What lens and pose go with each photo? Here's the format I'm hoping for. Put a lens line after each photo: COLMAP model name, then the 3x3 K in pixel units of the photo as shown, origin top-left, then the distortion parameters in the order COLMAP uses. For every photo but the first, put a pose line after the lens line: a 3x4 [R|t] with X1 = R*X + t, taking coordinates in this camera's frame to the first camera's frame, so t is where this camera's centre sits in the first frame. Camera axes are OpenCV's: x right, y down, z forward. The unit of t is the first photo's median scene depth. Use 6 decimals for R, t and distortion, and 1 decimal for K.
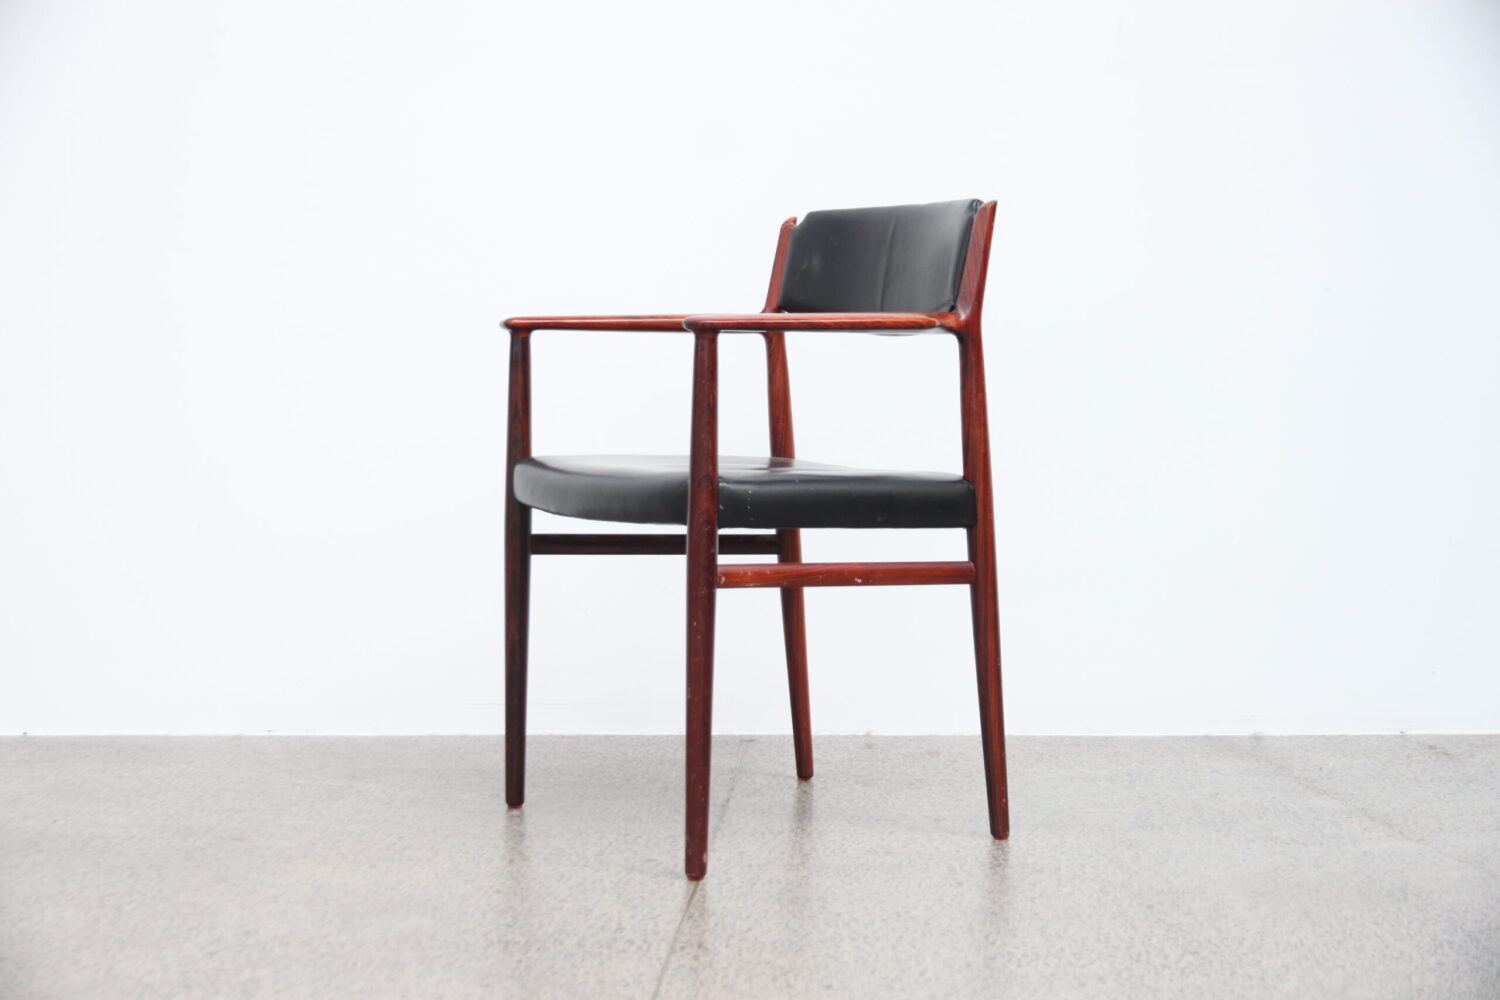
lens RADIAL K [[2643.4, 0, 745.4], [0, 2643.4, 502.9], [0, 0, 1]] dist [0.193075, 0.000000]
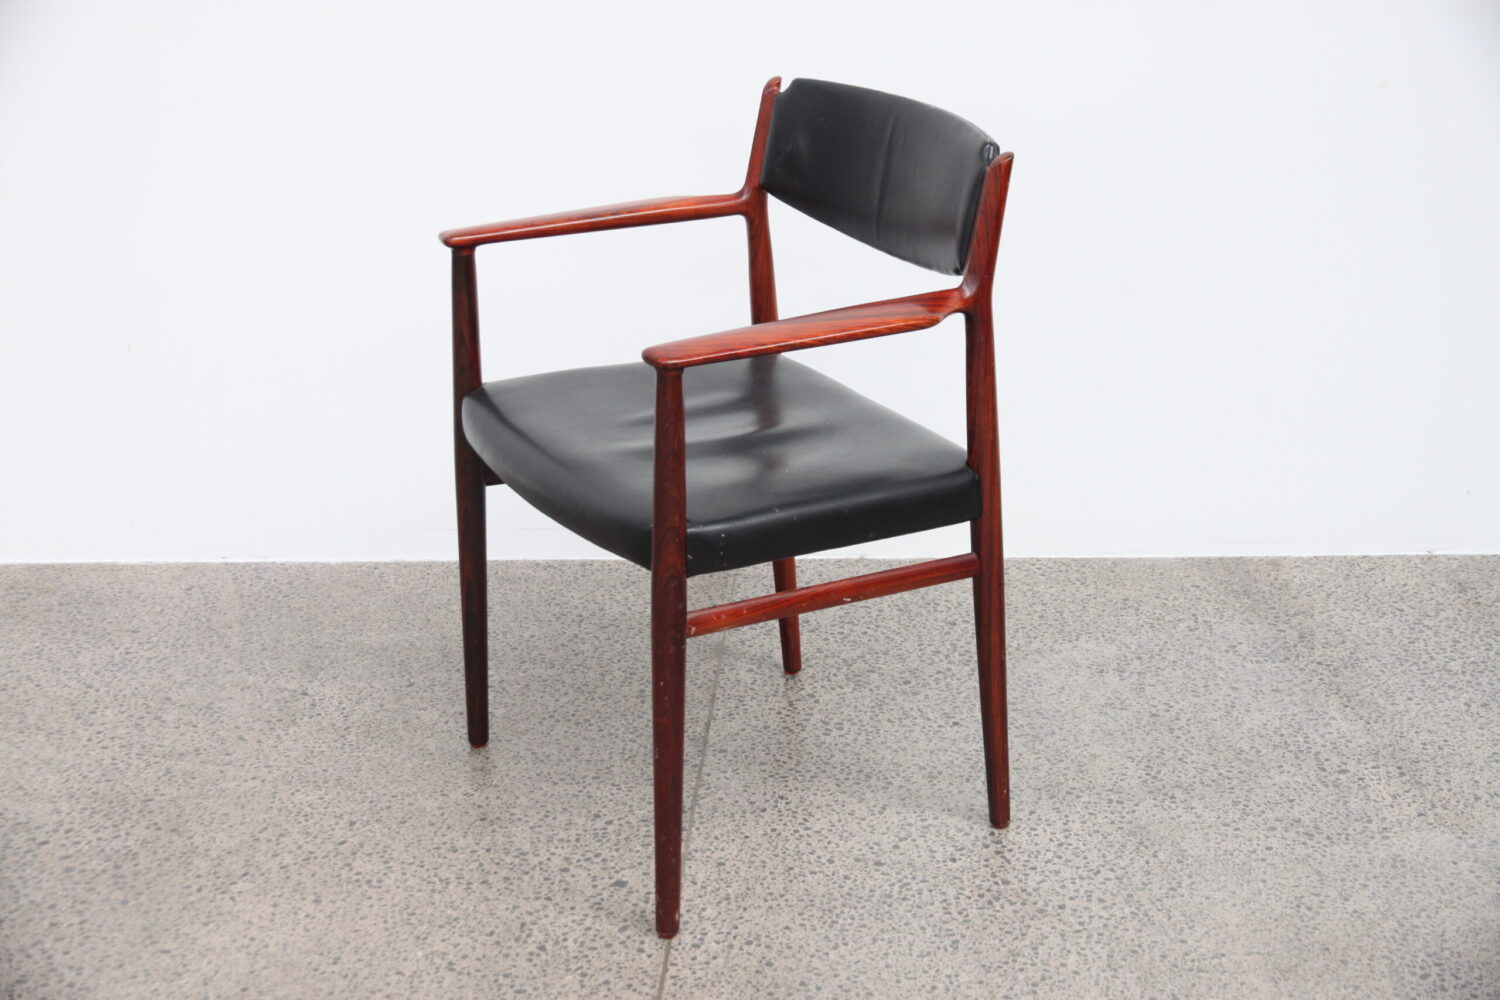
lens RADIAL K [[2472.3, 0, 760.9], [0, 2472.3, 498.5], [0, 0, 1]] dist [0.170902, 0.000000]
pose [[0.999986, -0.005192, -0.000321, 0.013879], [0.005063, 0.957238, 0.289258, -0.238875], [-0.001195, -0.289255, 0.957251, 0.209913]]
